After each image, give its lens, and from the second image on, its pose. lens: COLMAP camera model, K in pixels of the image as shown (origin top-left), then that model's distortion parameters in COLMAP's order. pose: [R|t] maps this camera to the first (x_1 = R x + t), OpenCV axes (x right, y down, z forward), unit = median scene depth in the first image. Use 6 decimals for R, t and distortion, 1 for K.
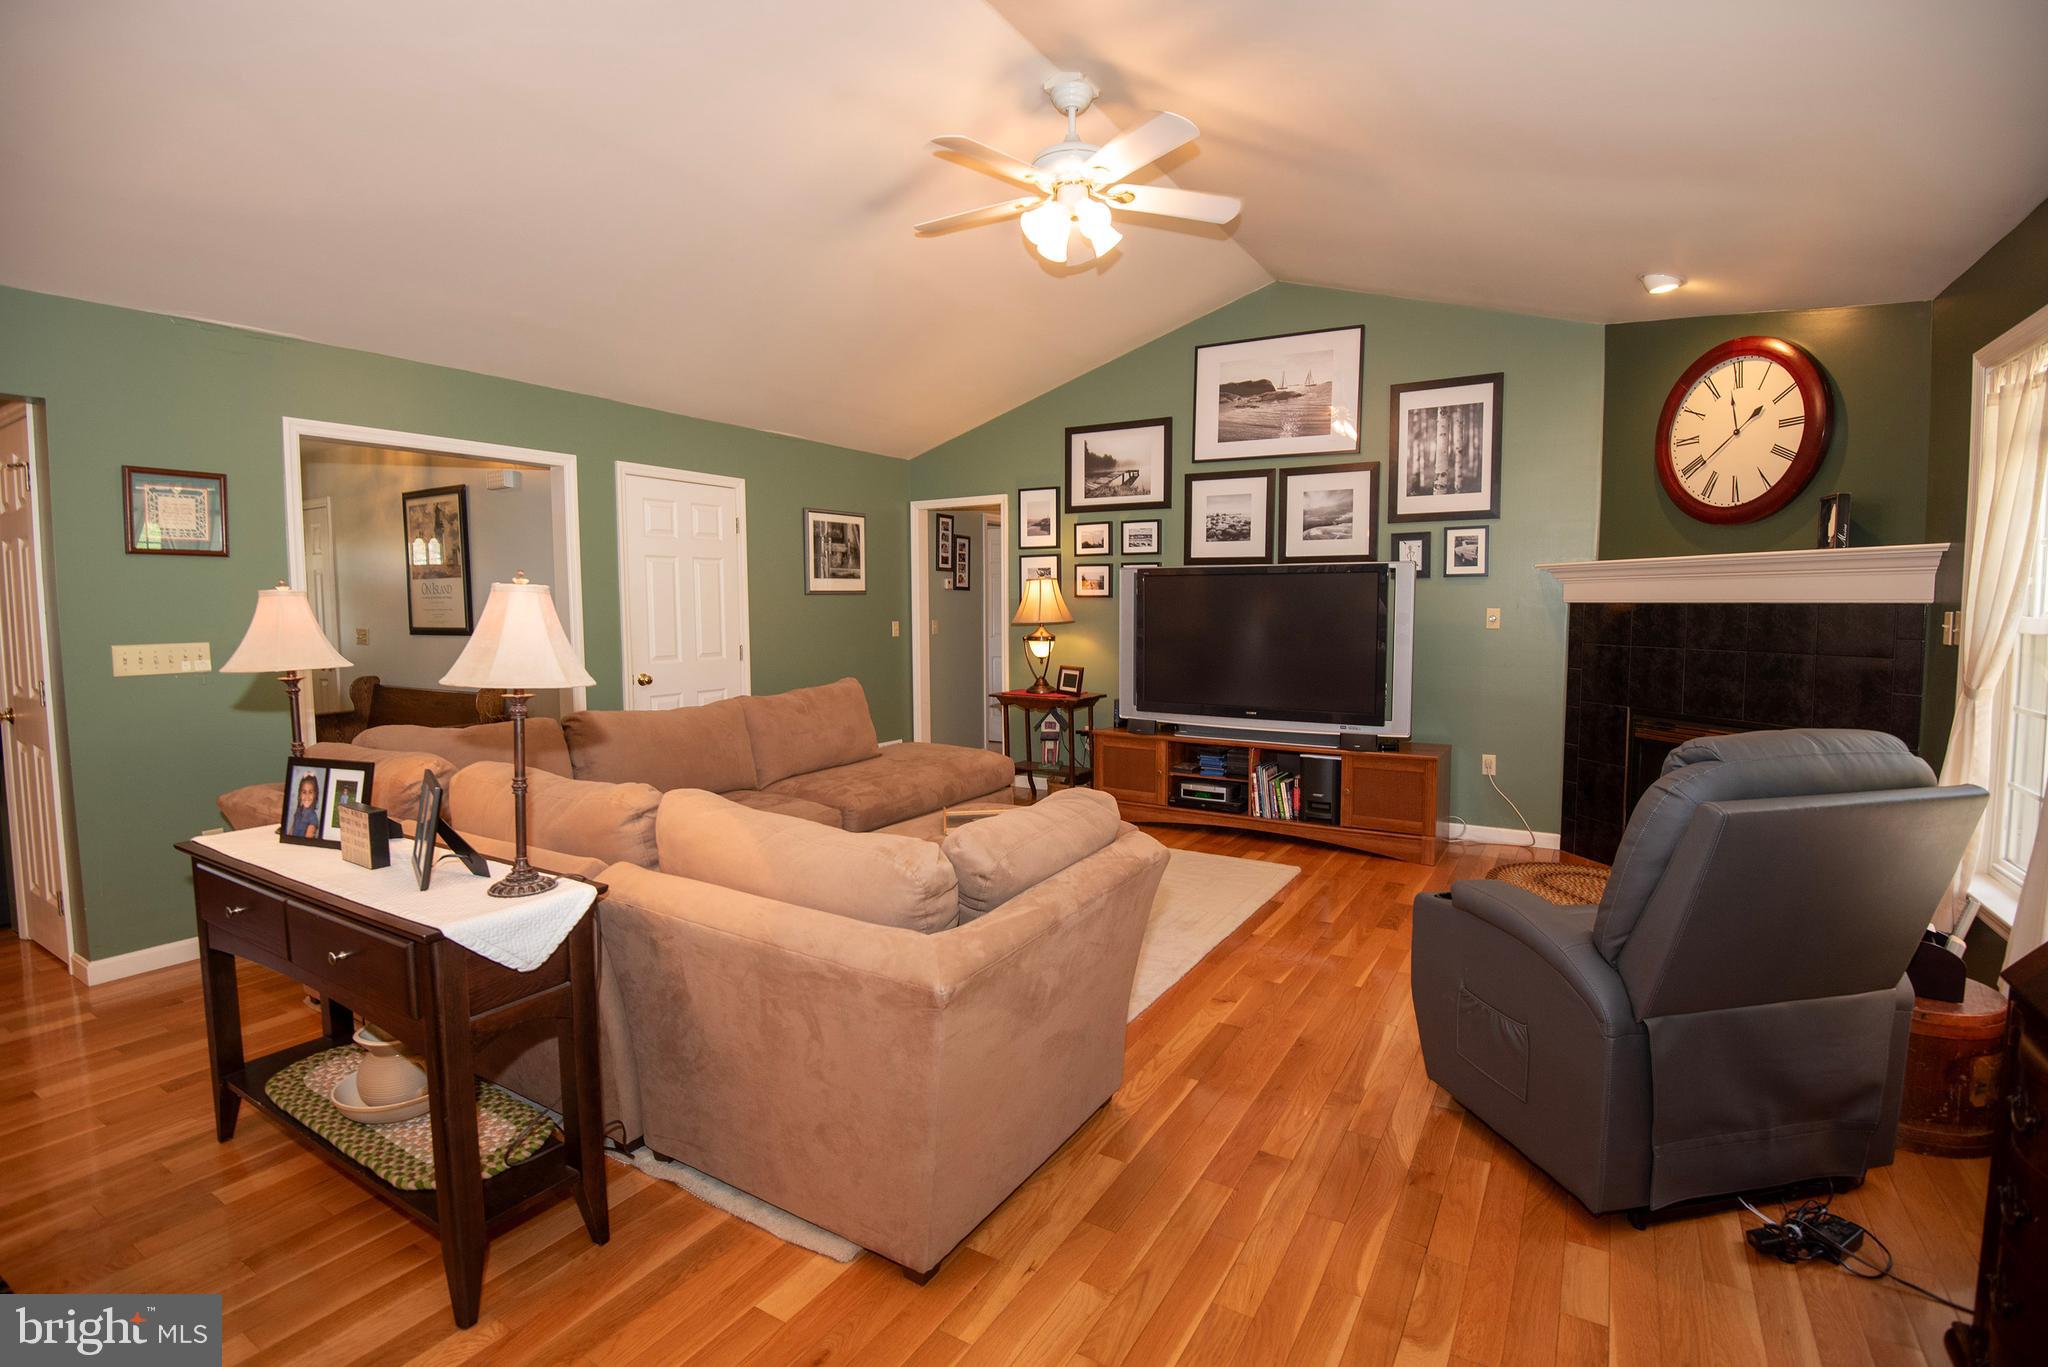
lens RADIAL K [[944.4, 0, 1022.3], [0, 944.4, 687.3], [0, 0, 1]] dist [-0.024903, -0.009163]
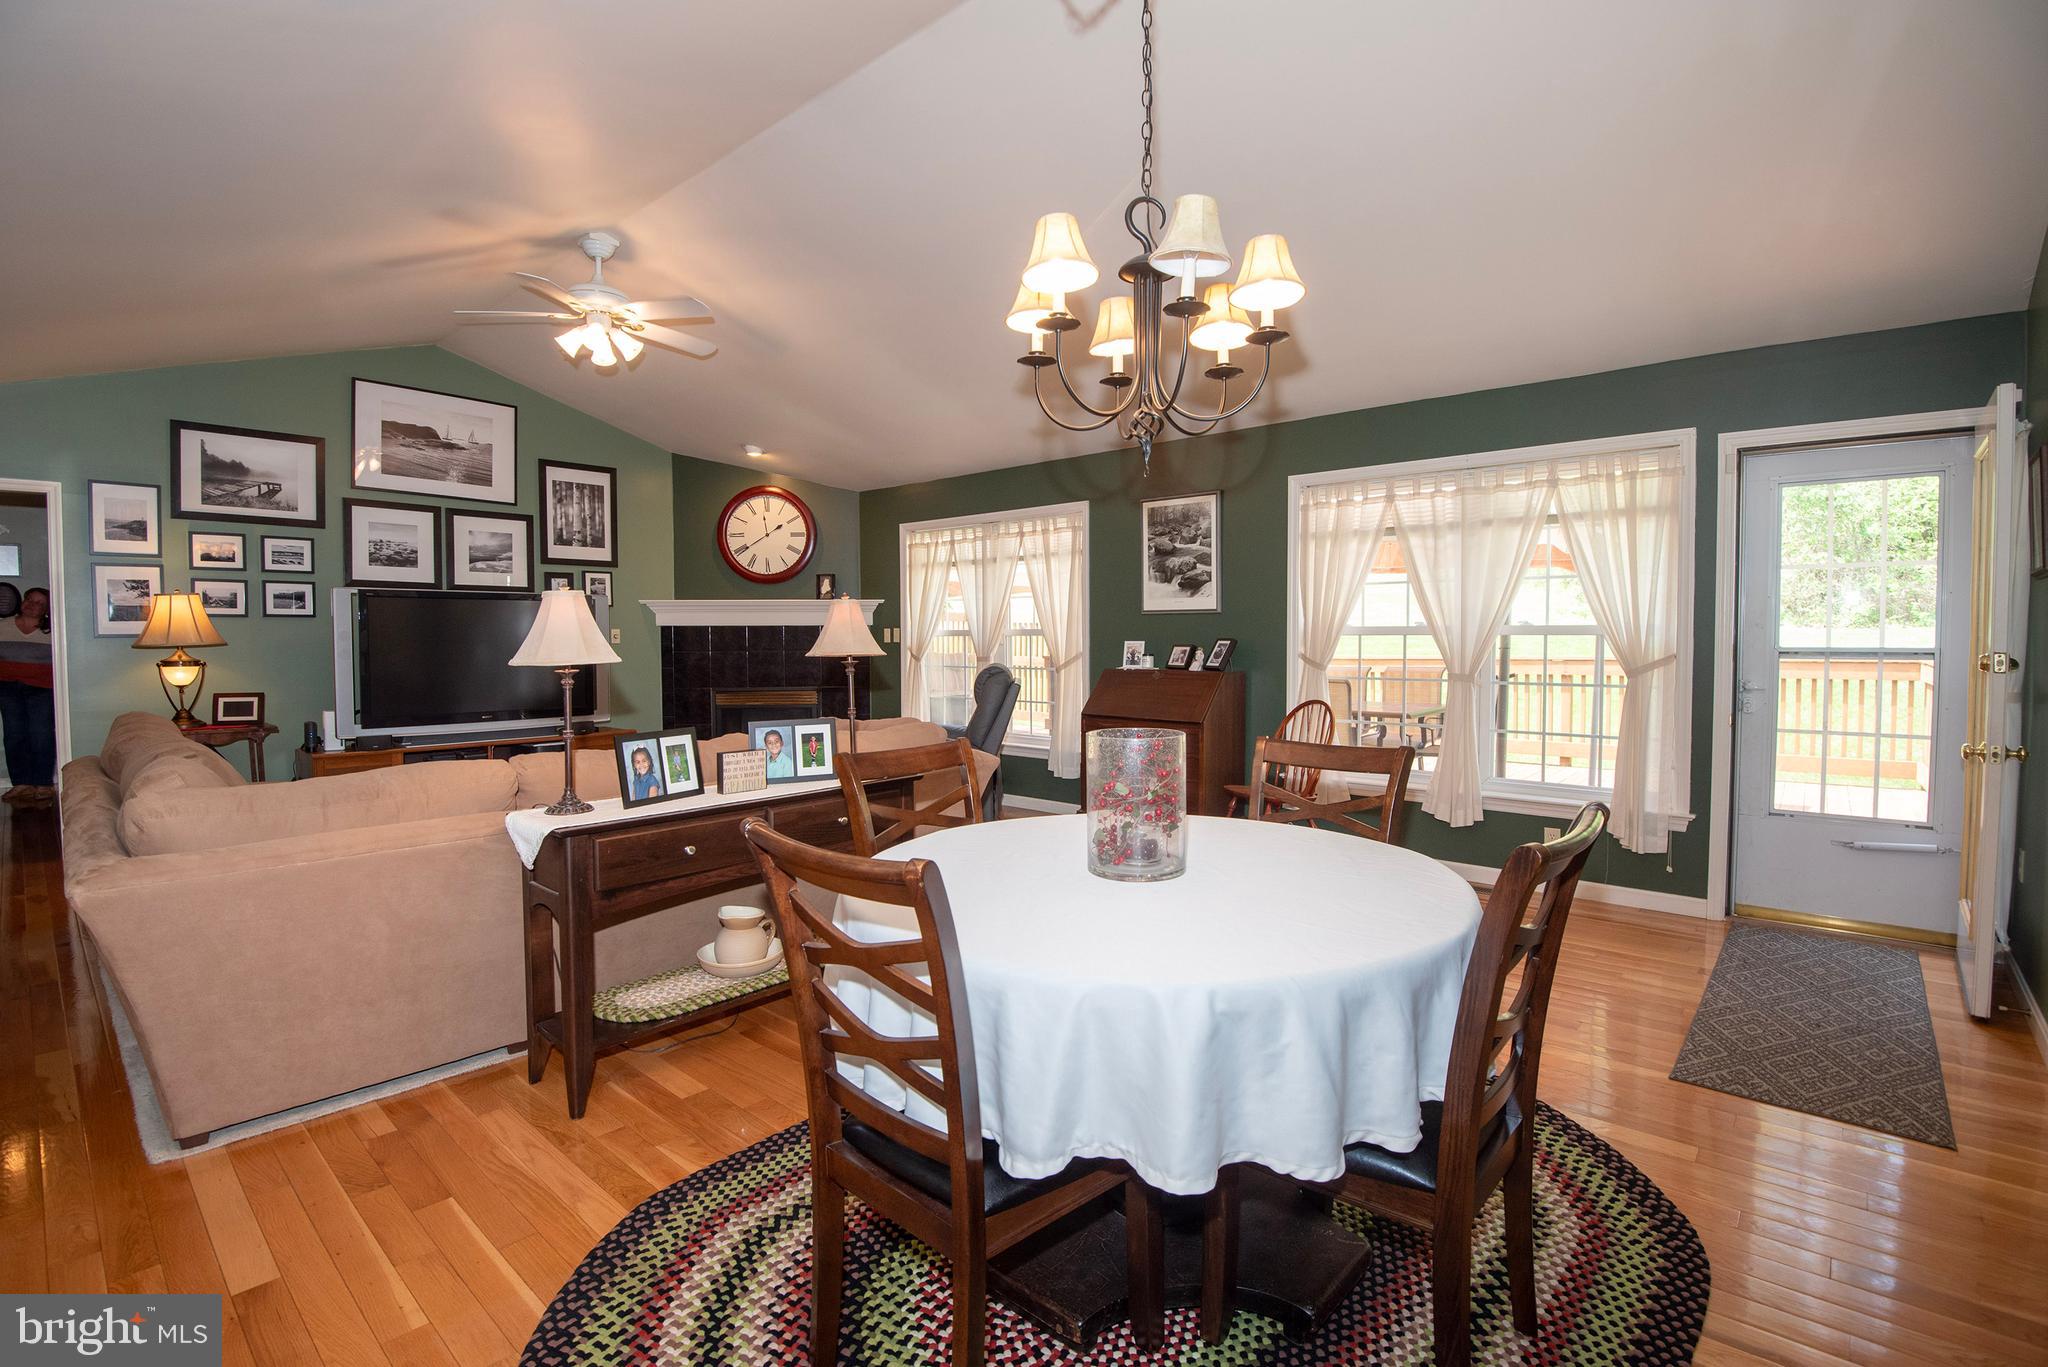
lens RADIAL K [[944.4, 0, 1039.5], [0, 944.4, 673.3], [0, 0, 1]] dist [-0.024903, -0.009163]
pose [[0.171983, -0.035830, 0.984448, -0.763804], [0.086736, 0.996008, 0.021098, 0.007784], [-0.981274, 0.081758, 0.174404, 0.113572]]
